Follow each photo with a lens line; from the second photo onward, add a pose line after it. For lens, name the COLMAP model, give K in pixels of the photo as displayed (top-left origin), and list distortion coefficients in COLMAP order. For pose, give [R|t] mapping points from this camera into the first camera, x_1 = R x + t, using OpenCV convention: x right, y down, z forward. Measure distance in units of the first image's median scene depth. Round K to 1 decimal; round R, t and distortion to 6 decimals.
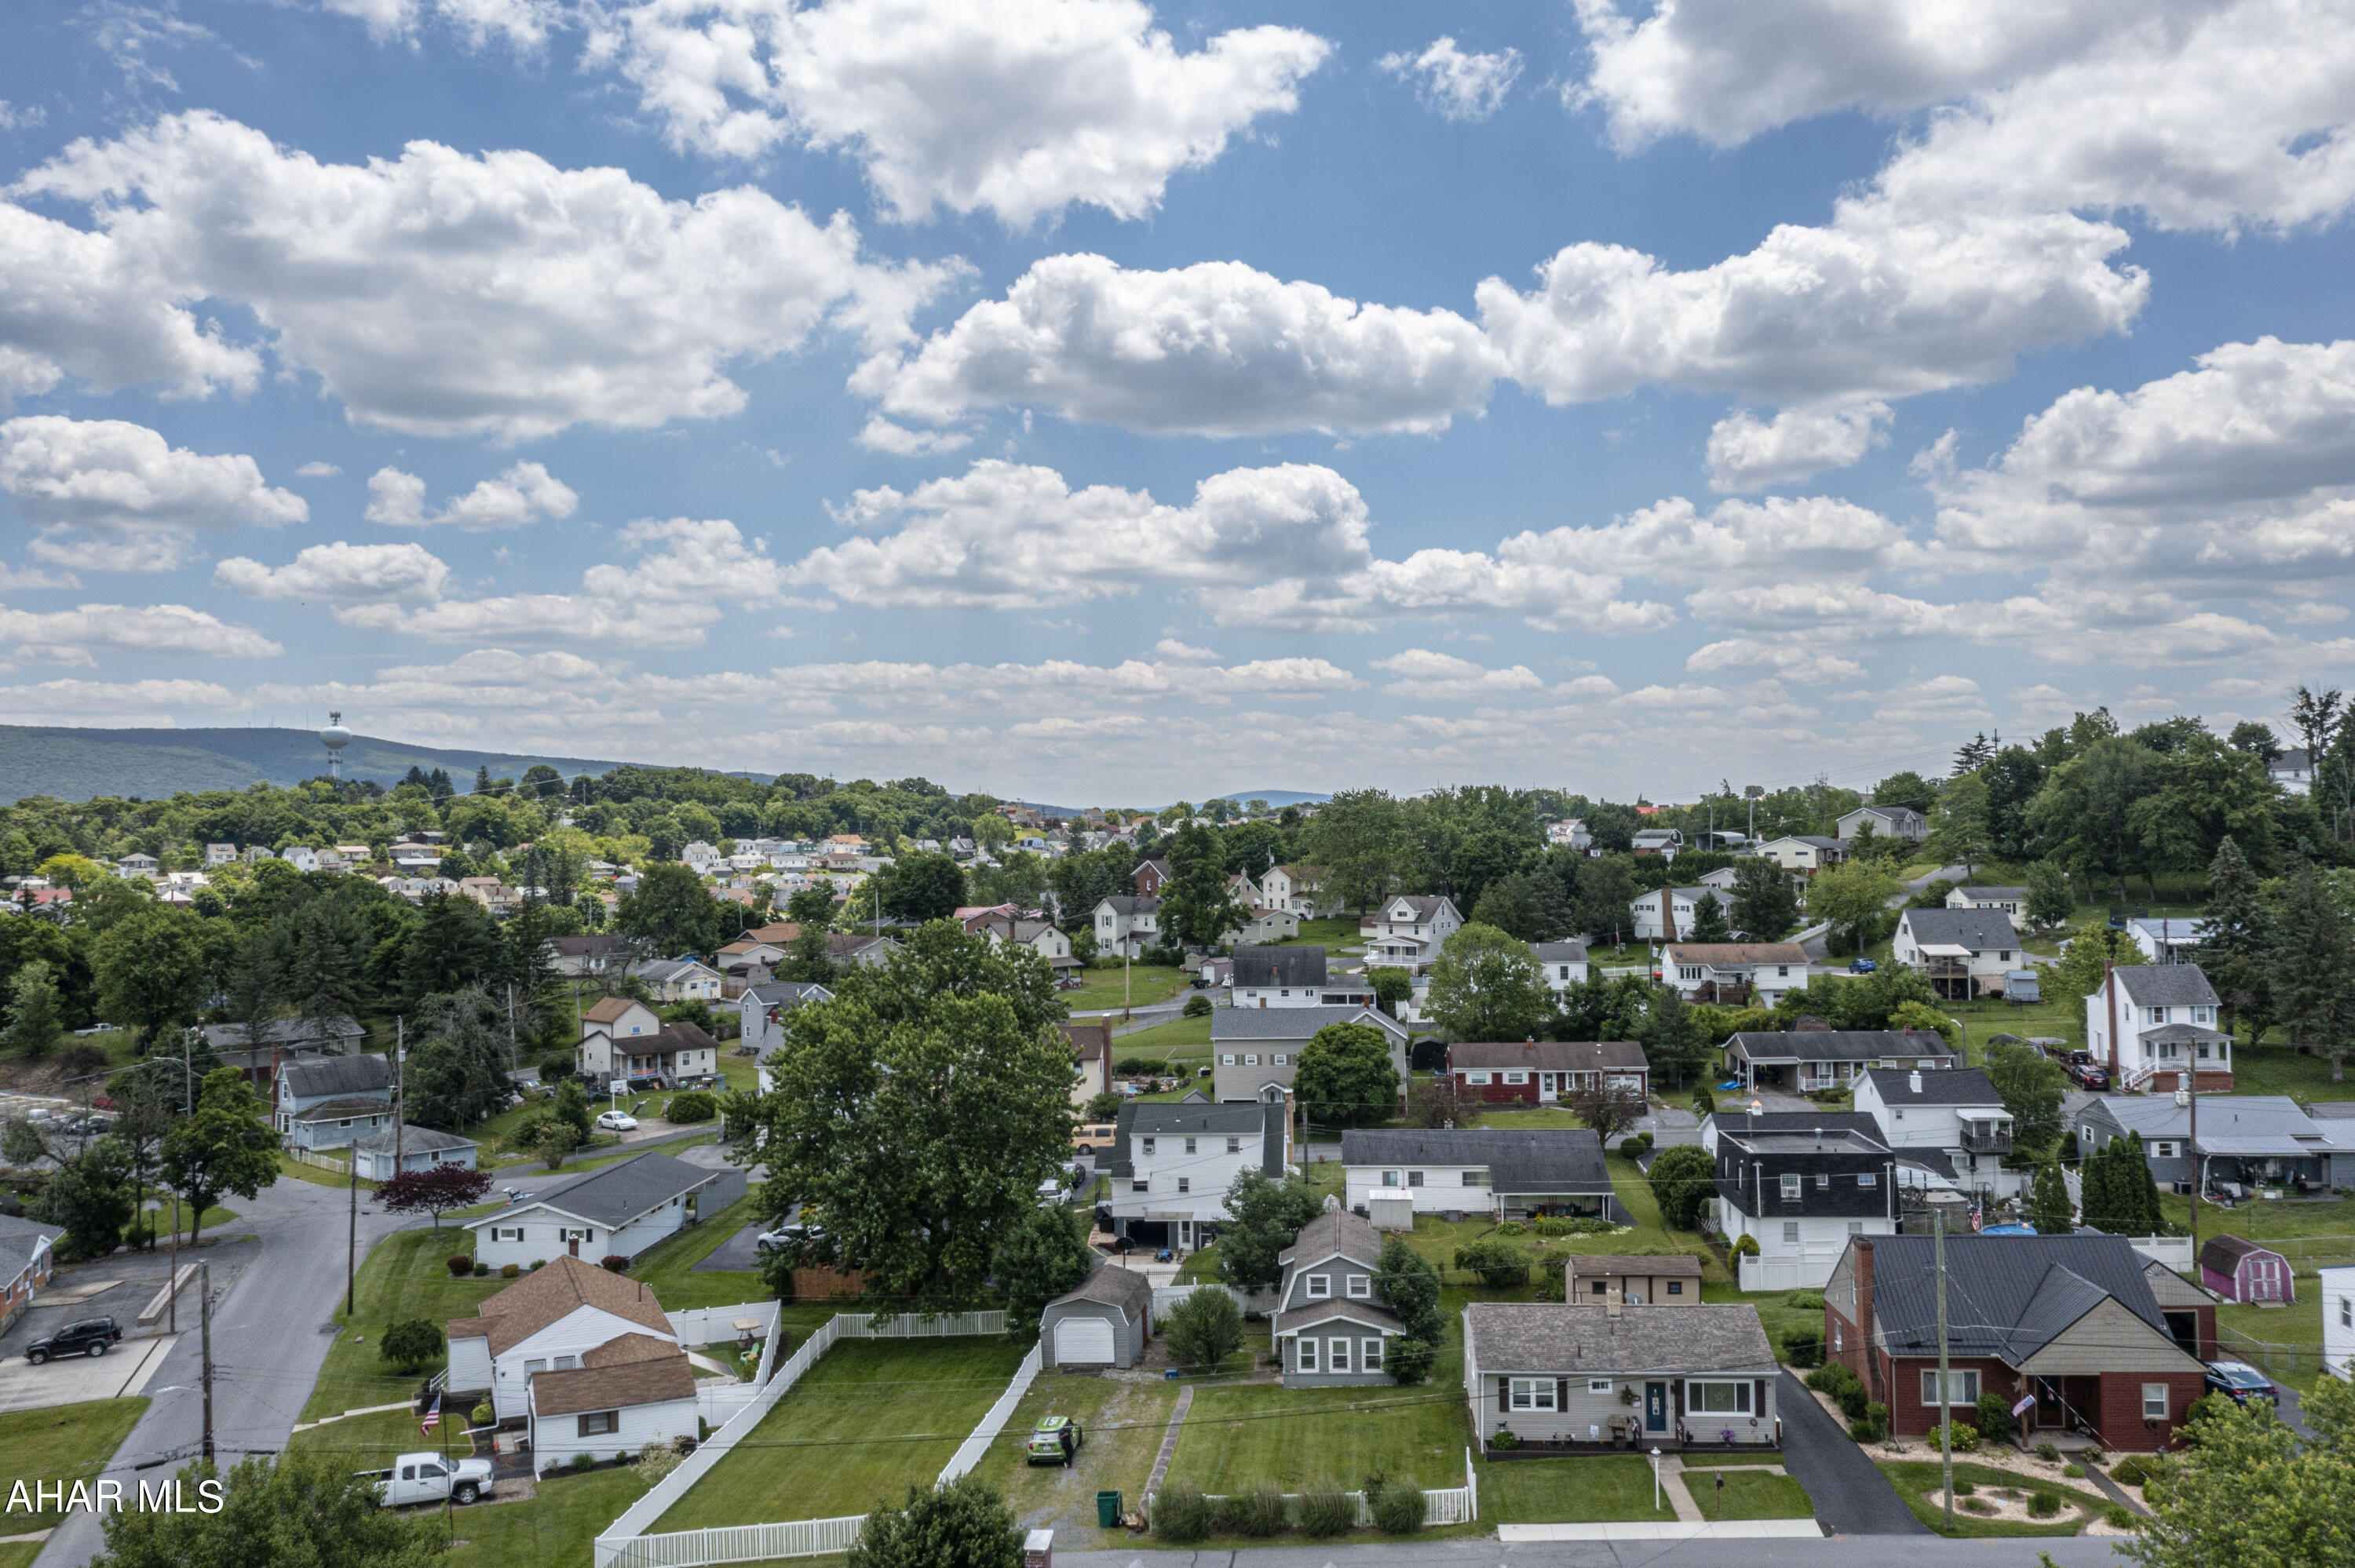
lens RADIAL K [[1854.9, 0, 1177.5], [0, 1854.9, 784.0], [0, 0, 1]] dist [-0.007241, 0.007783]
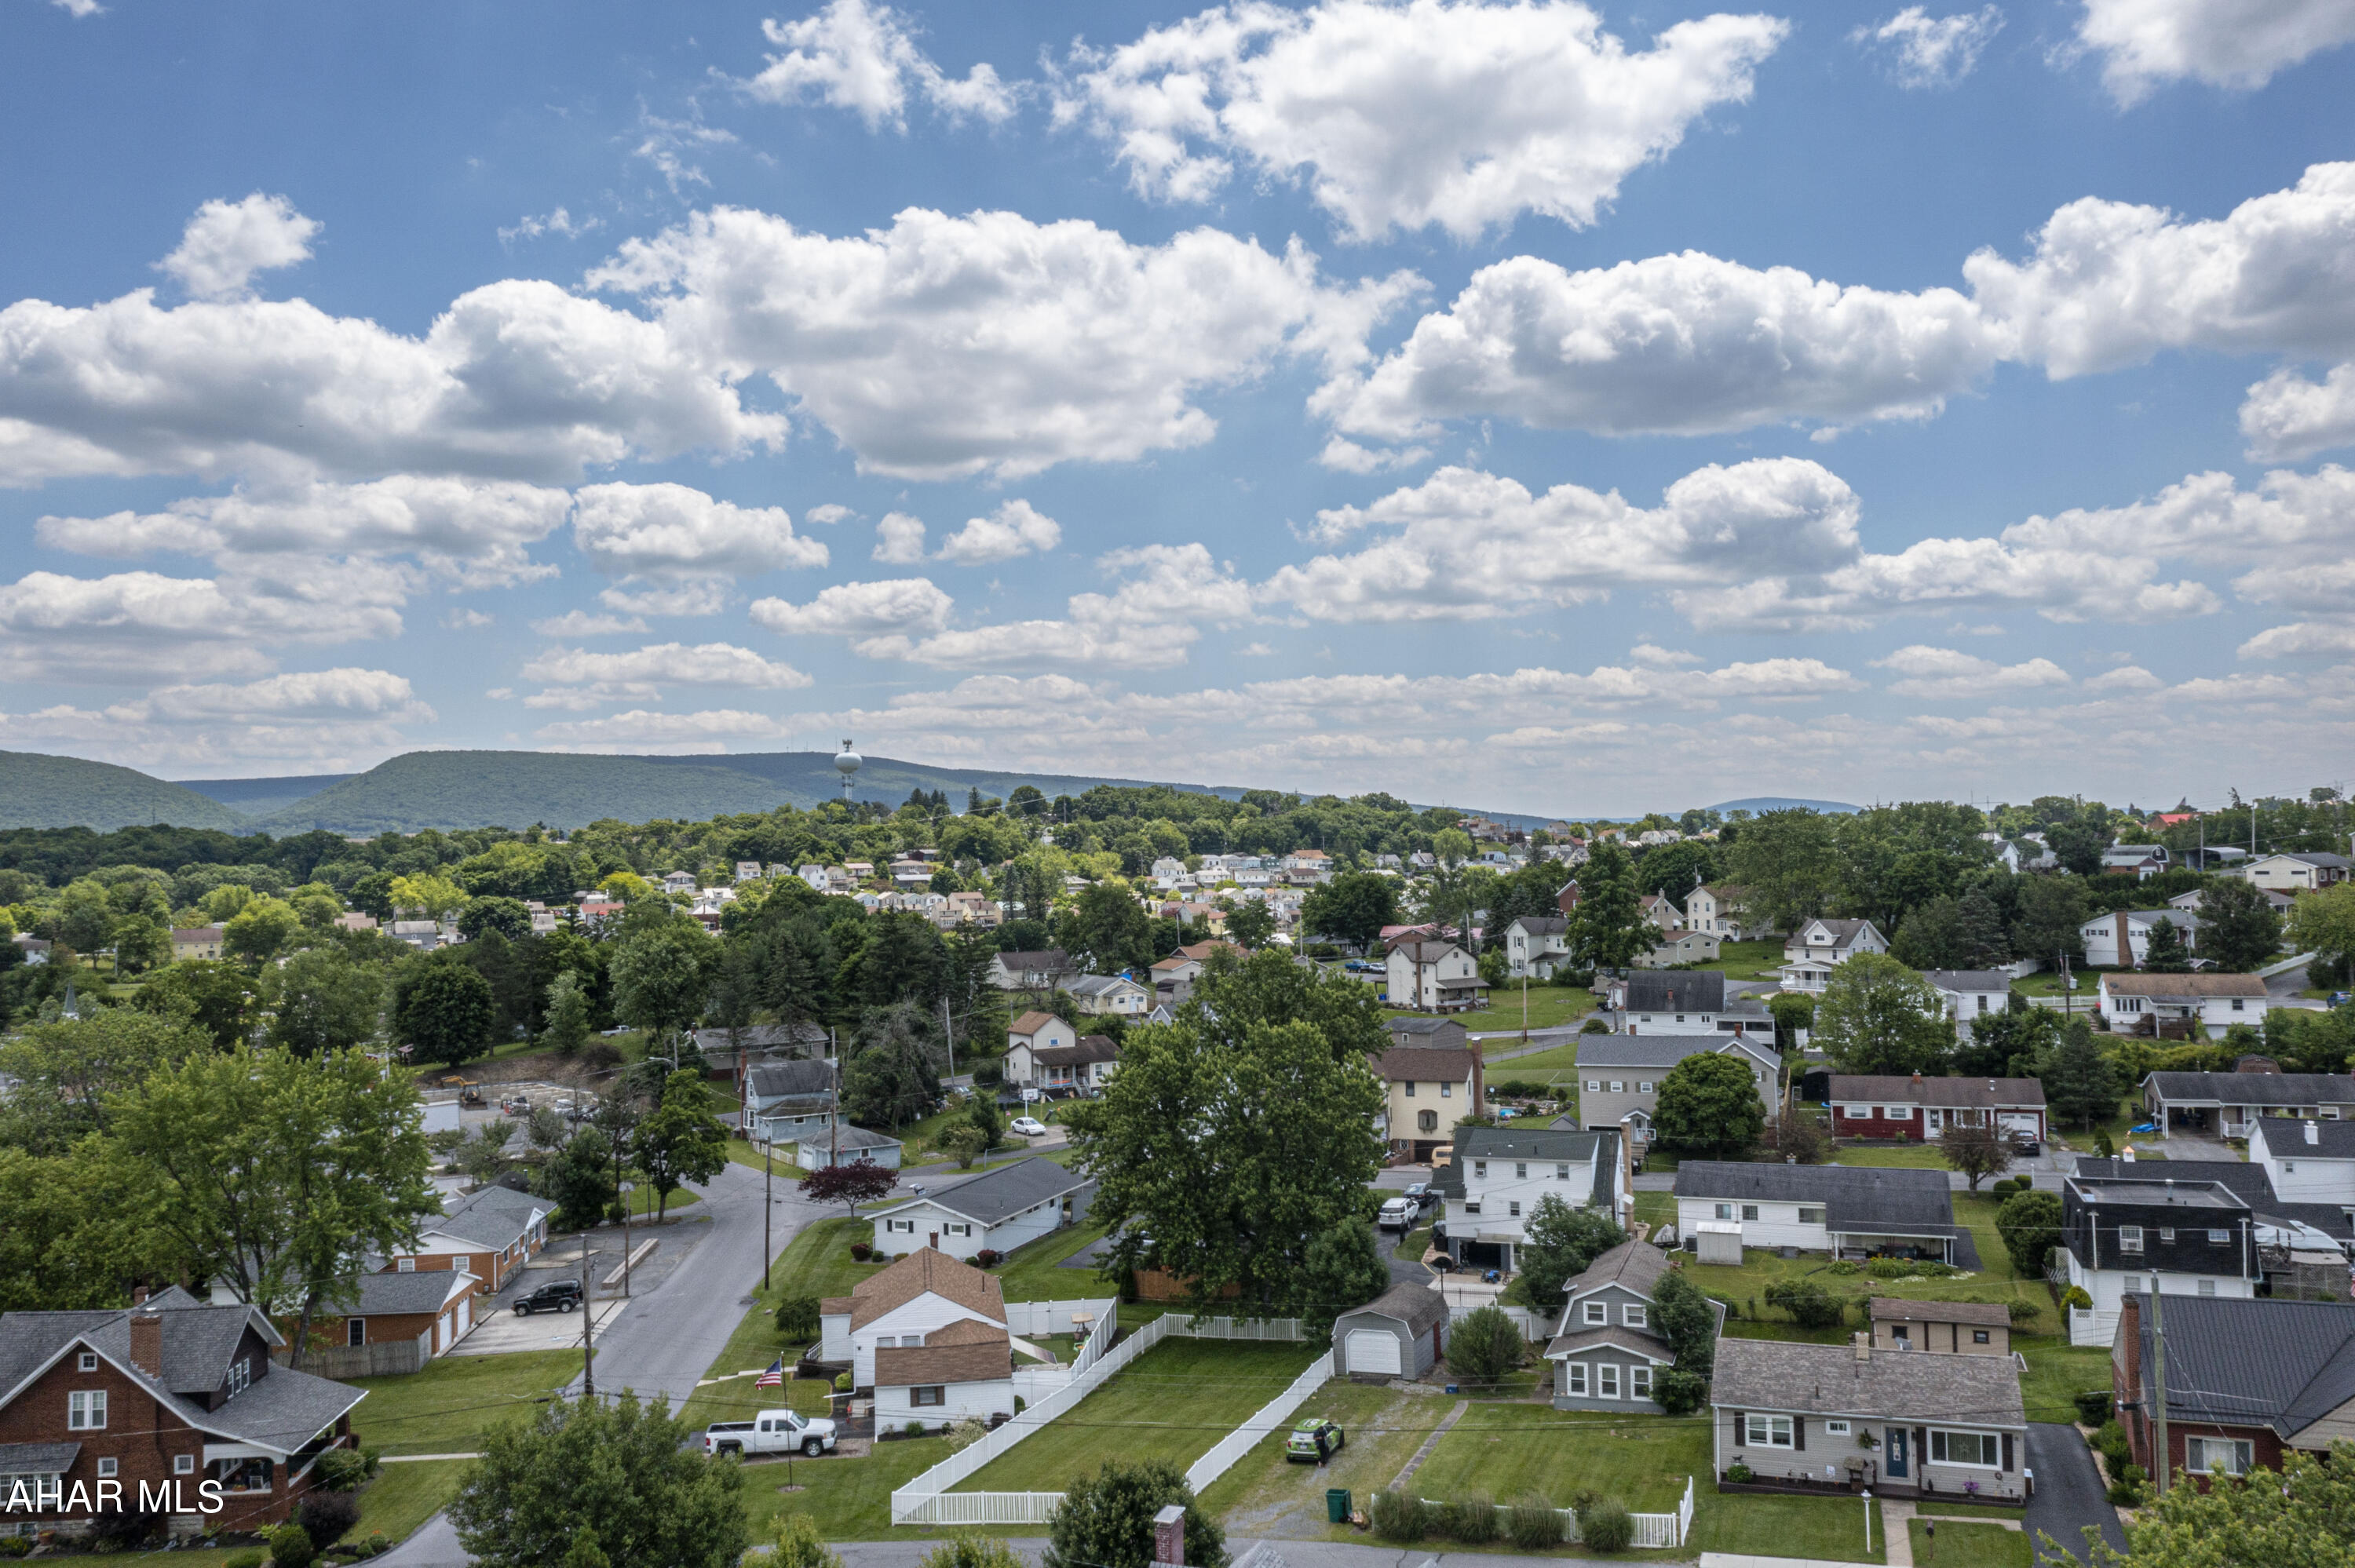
lens RADIAL K [[1863.7, 0, 1177.5], [0, 1863.7, 784.0], [0, 0, 1]] dist [-0.006556, 0.008977]
pose [[0.965599, -0.014371, -0.259639, 0.046963], [0.013044, 0.999892, -0.006833, -0.007047], [0.259709, 0.003211, 0.965681, -0.022279]]
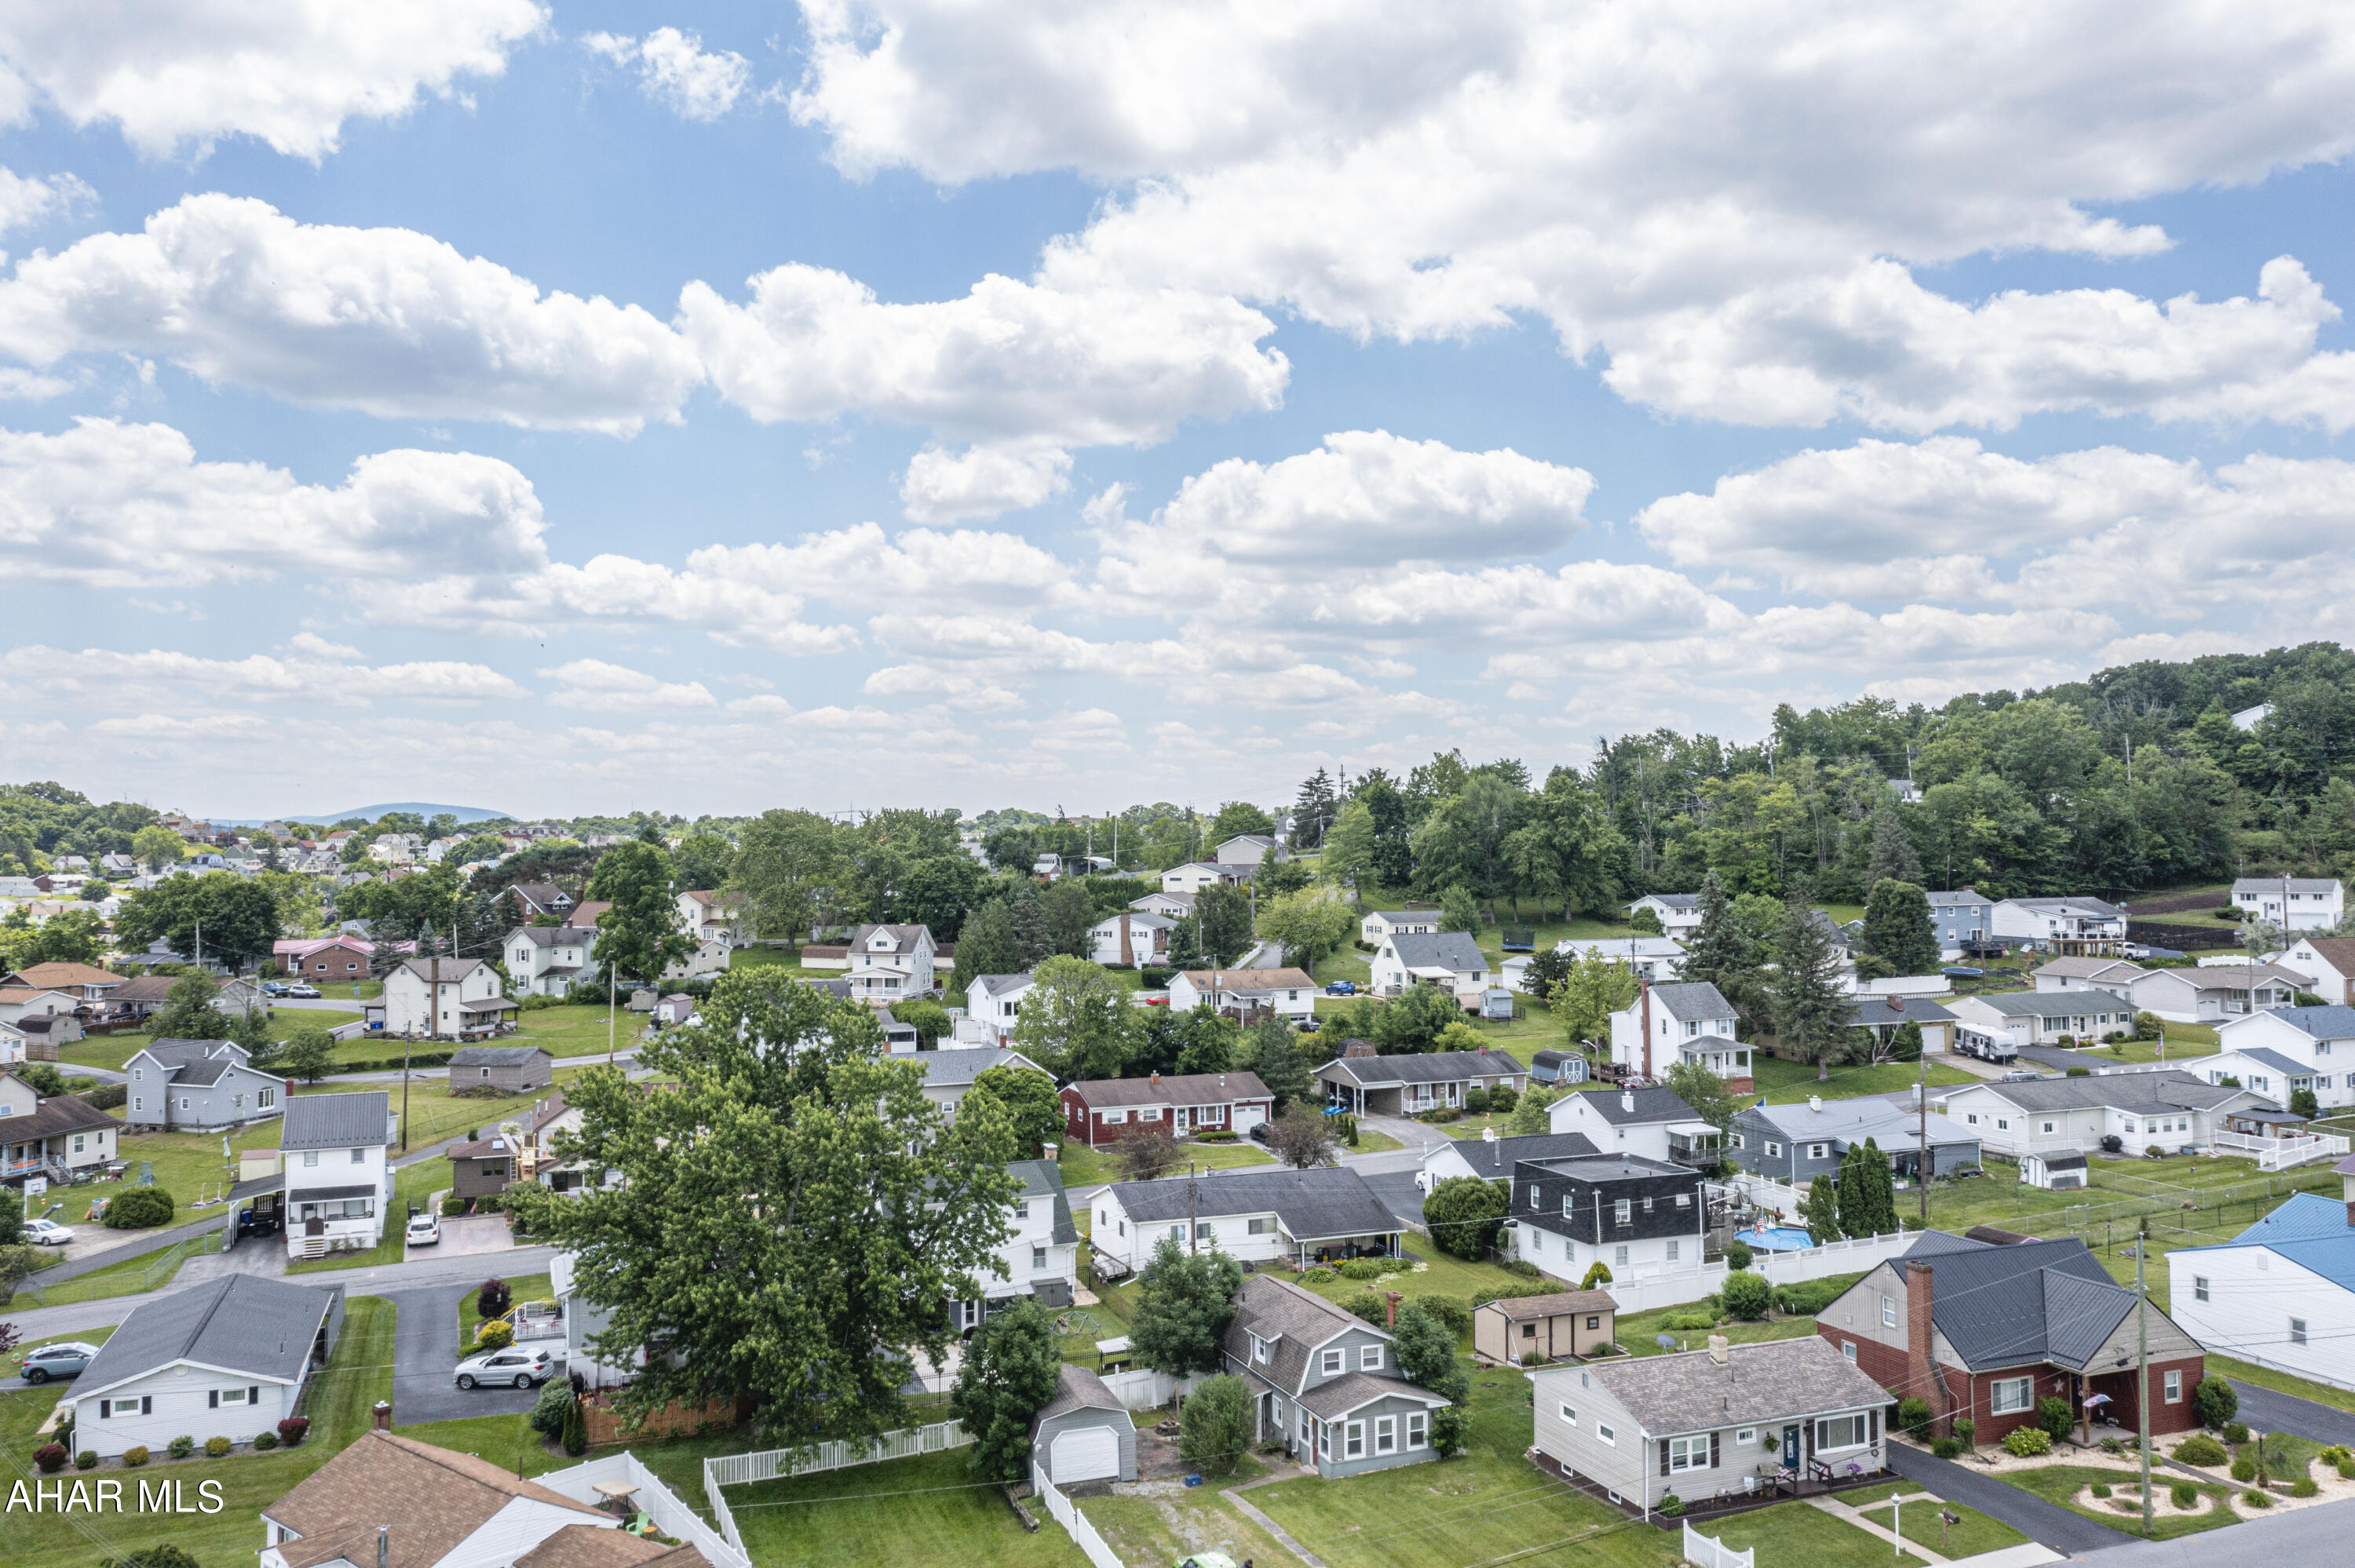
lens RADIAL K [[1855.0, 0, 1150.8], [0, 1855.0, 798.2], [0, 0, 1]] dist [-0.008521, 0.004020]
pose [[0.899772, 0.020468, 0.435881, -0.155360], [-0.019564, 0.999787, -0.006564, -0.000629], [-0.435922, -0.002621, 0.899981, 0.079249]]
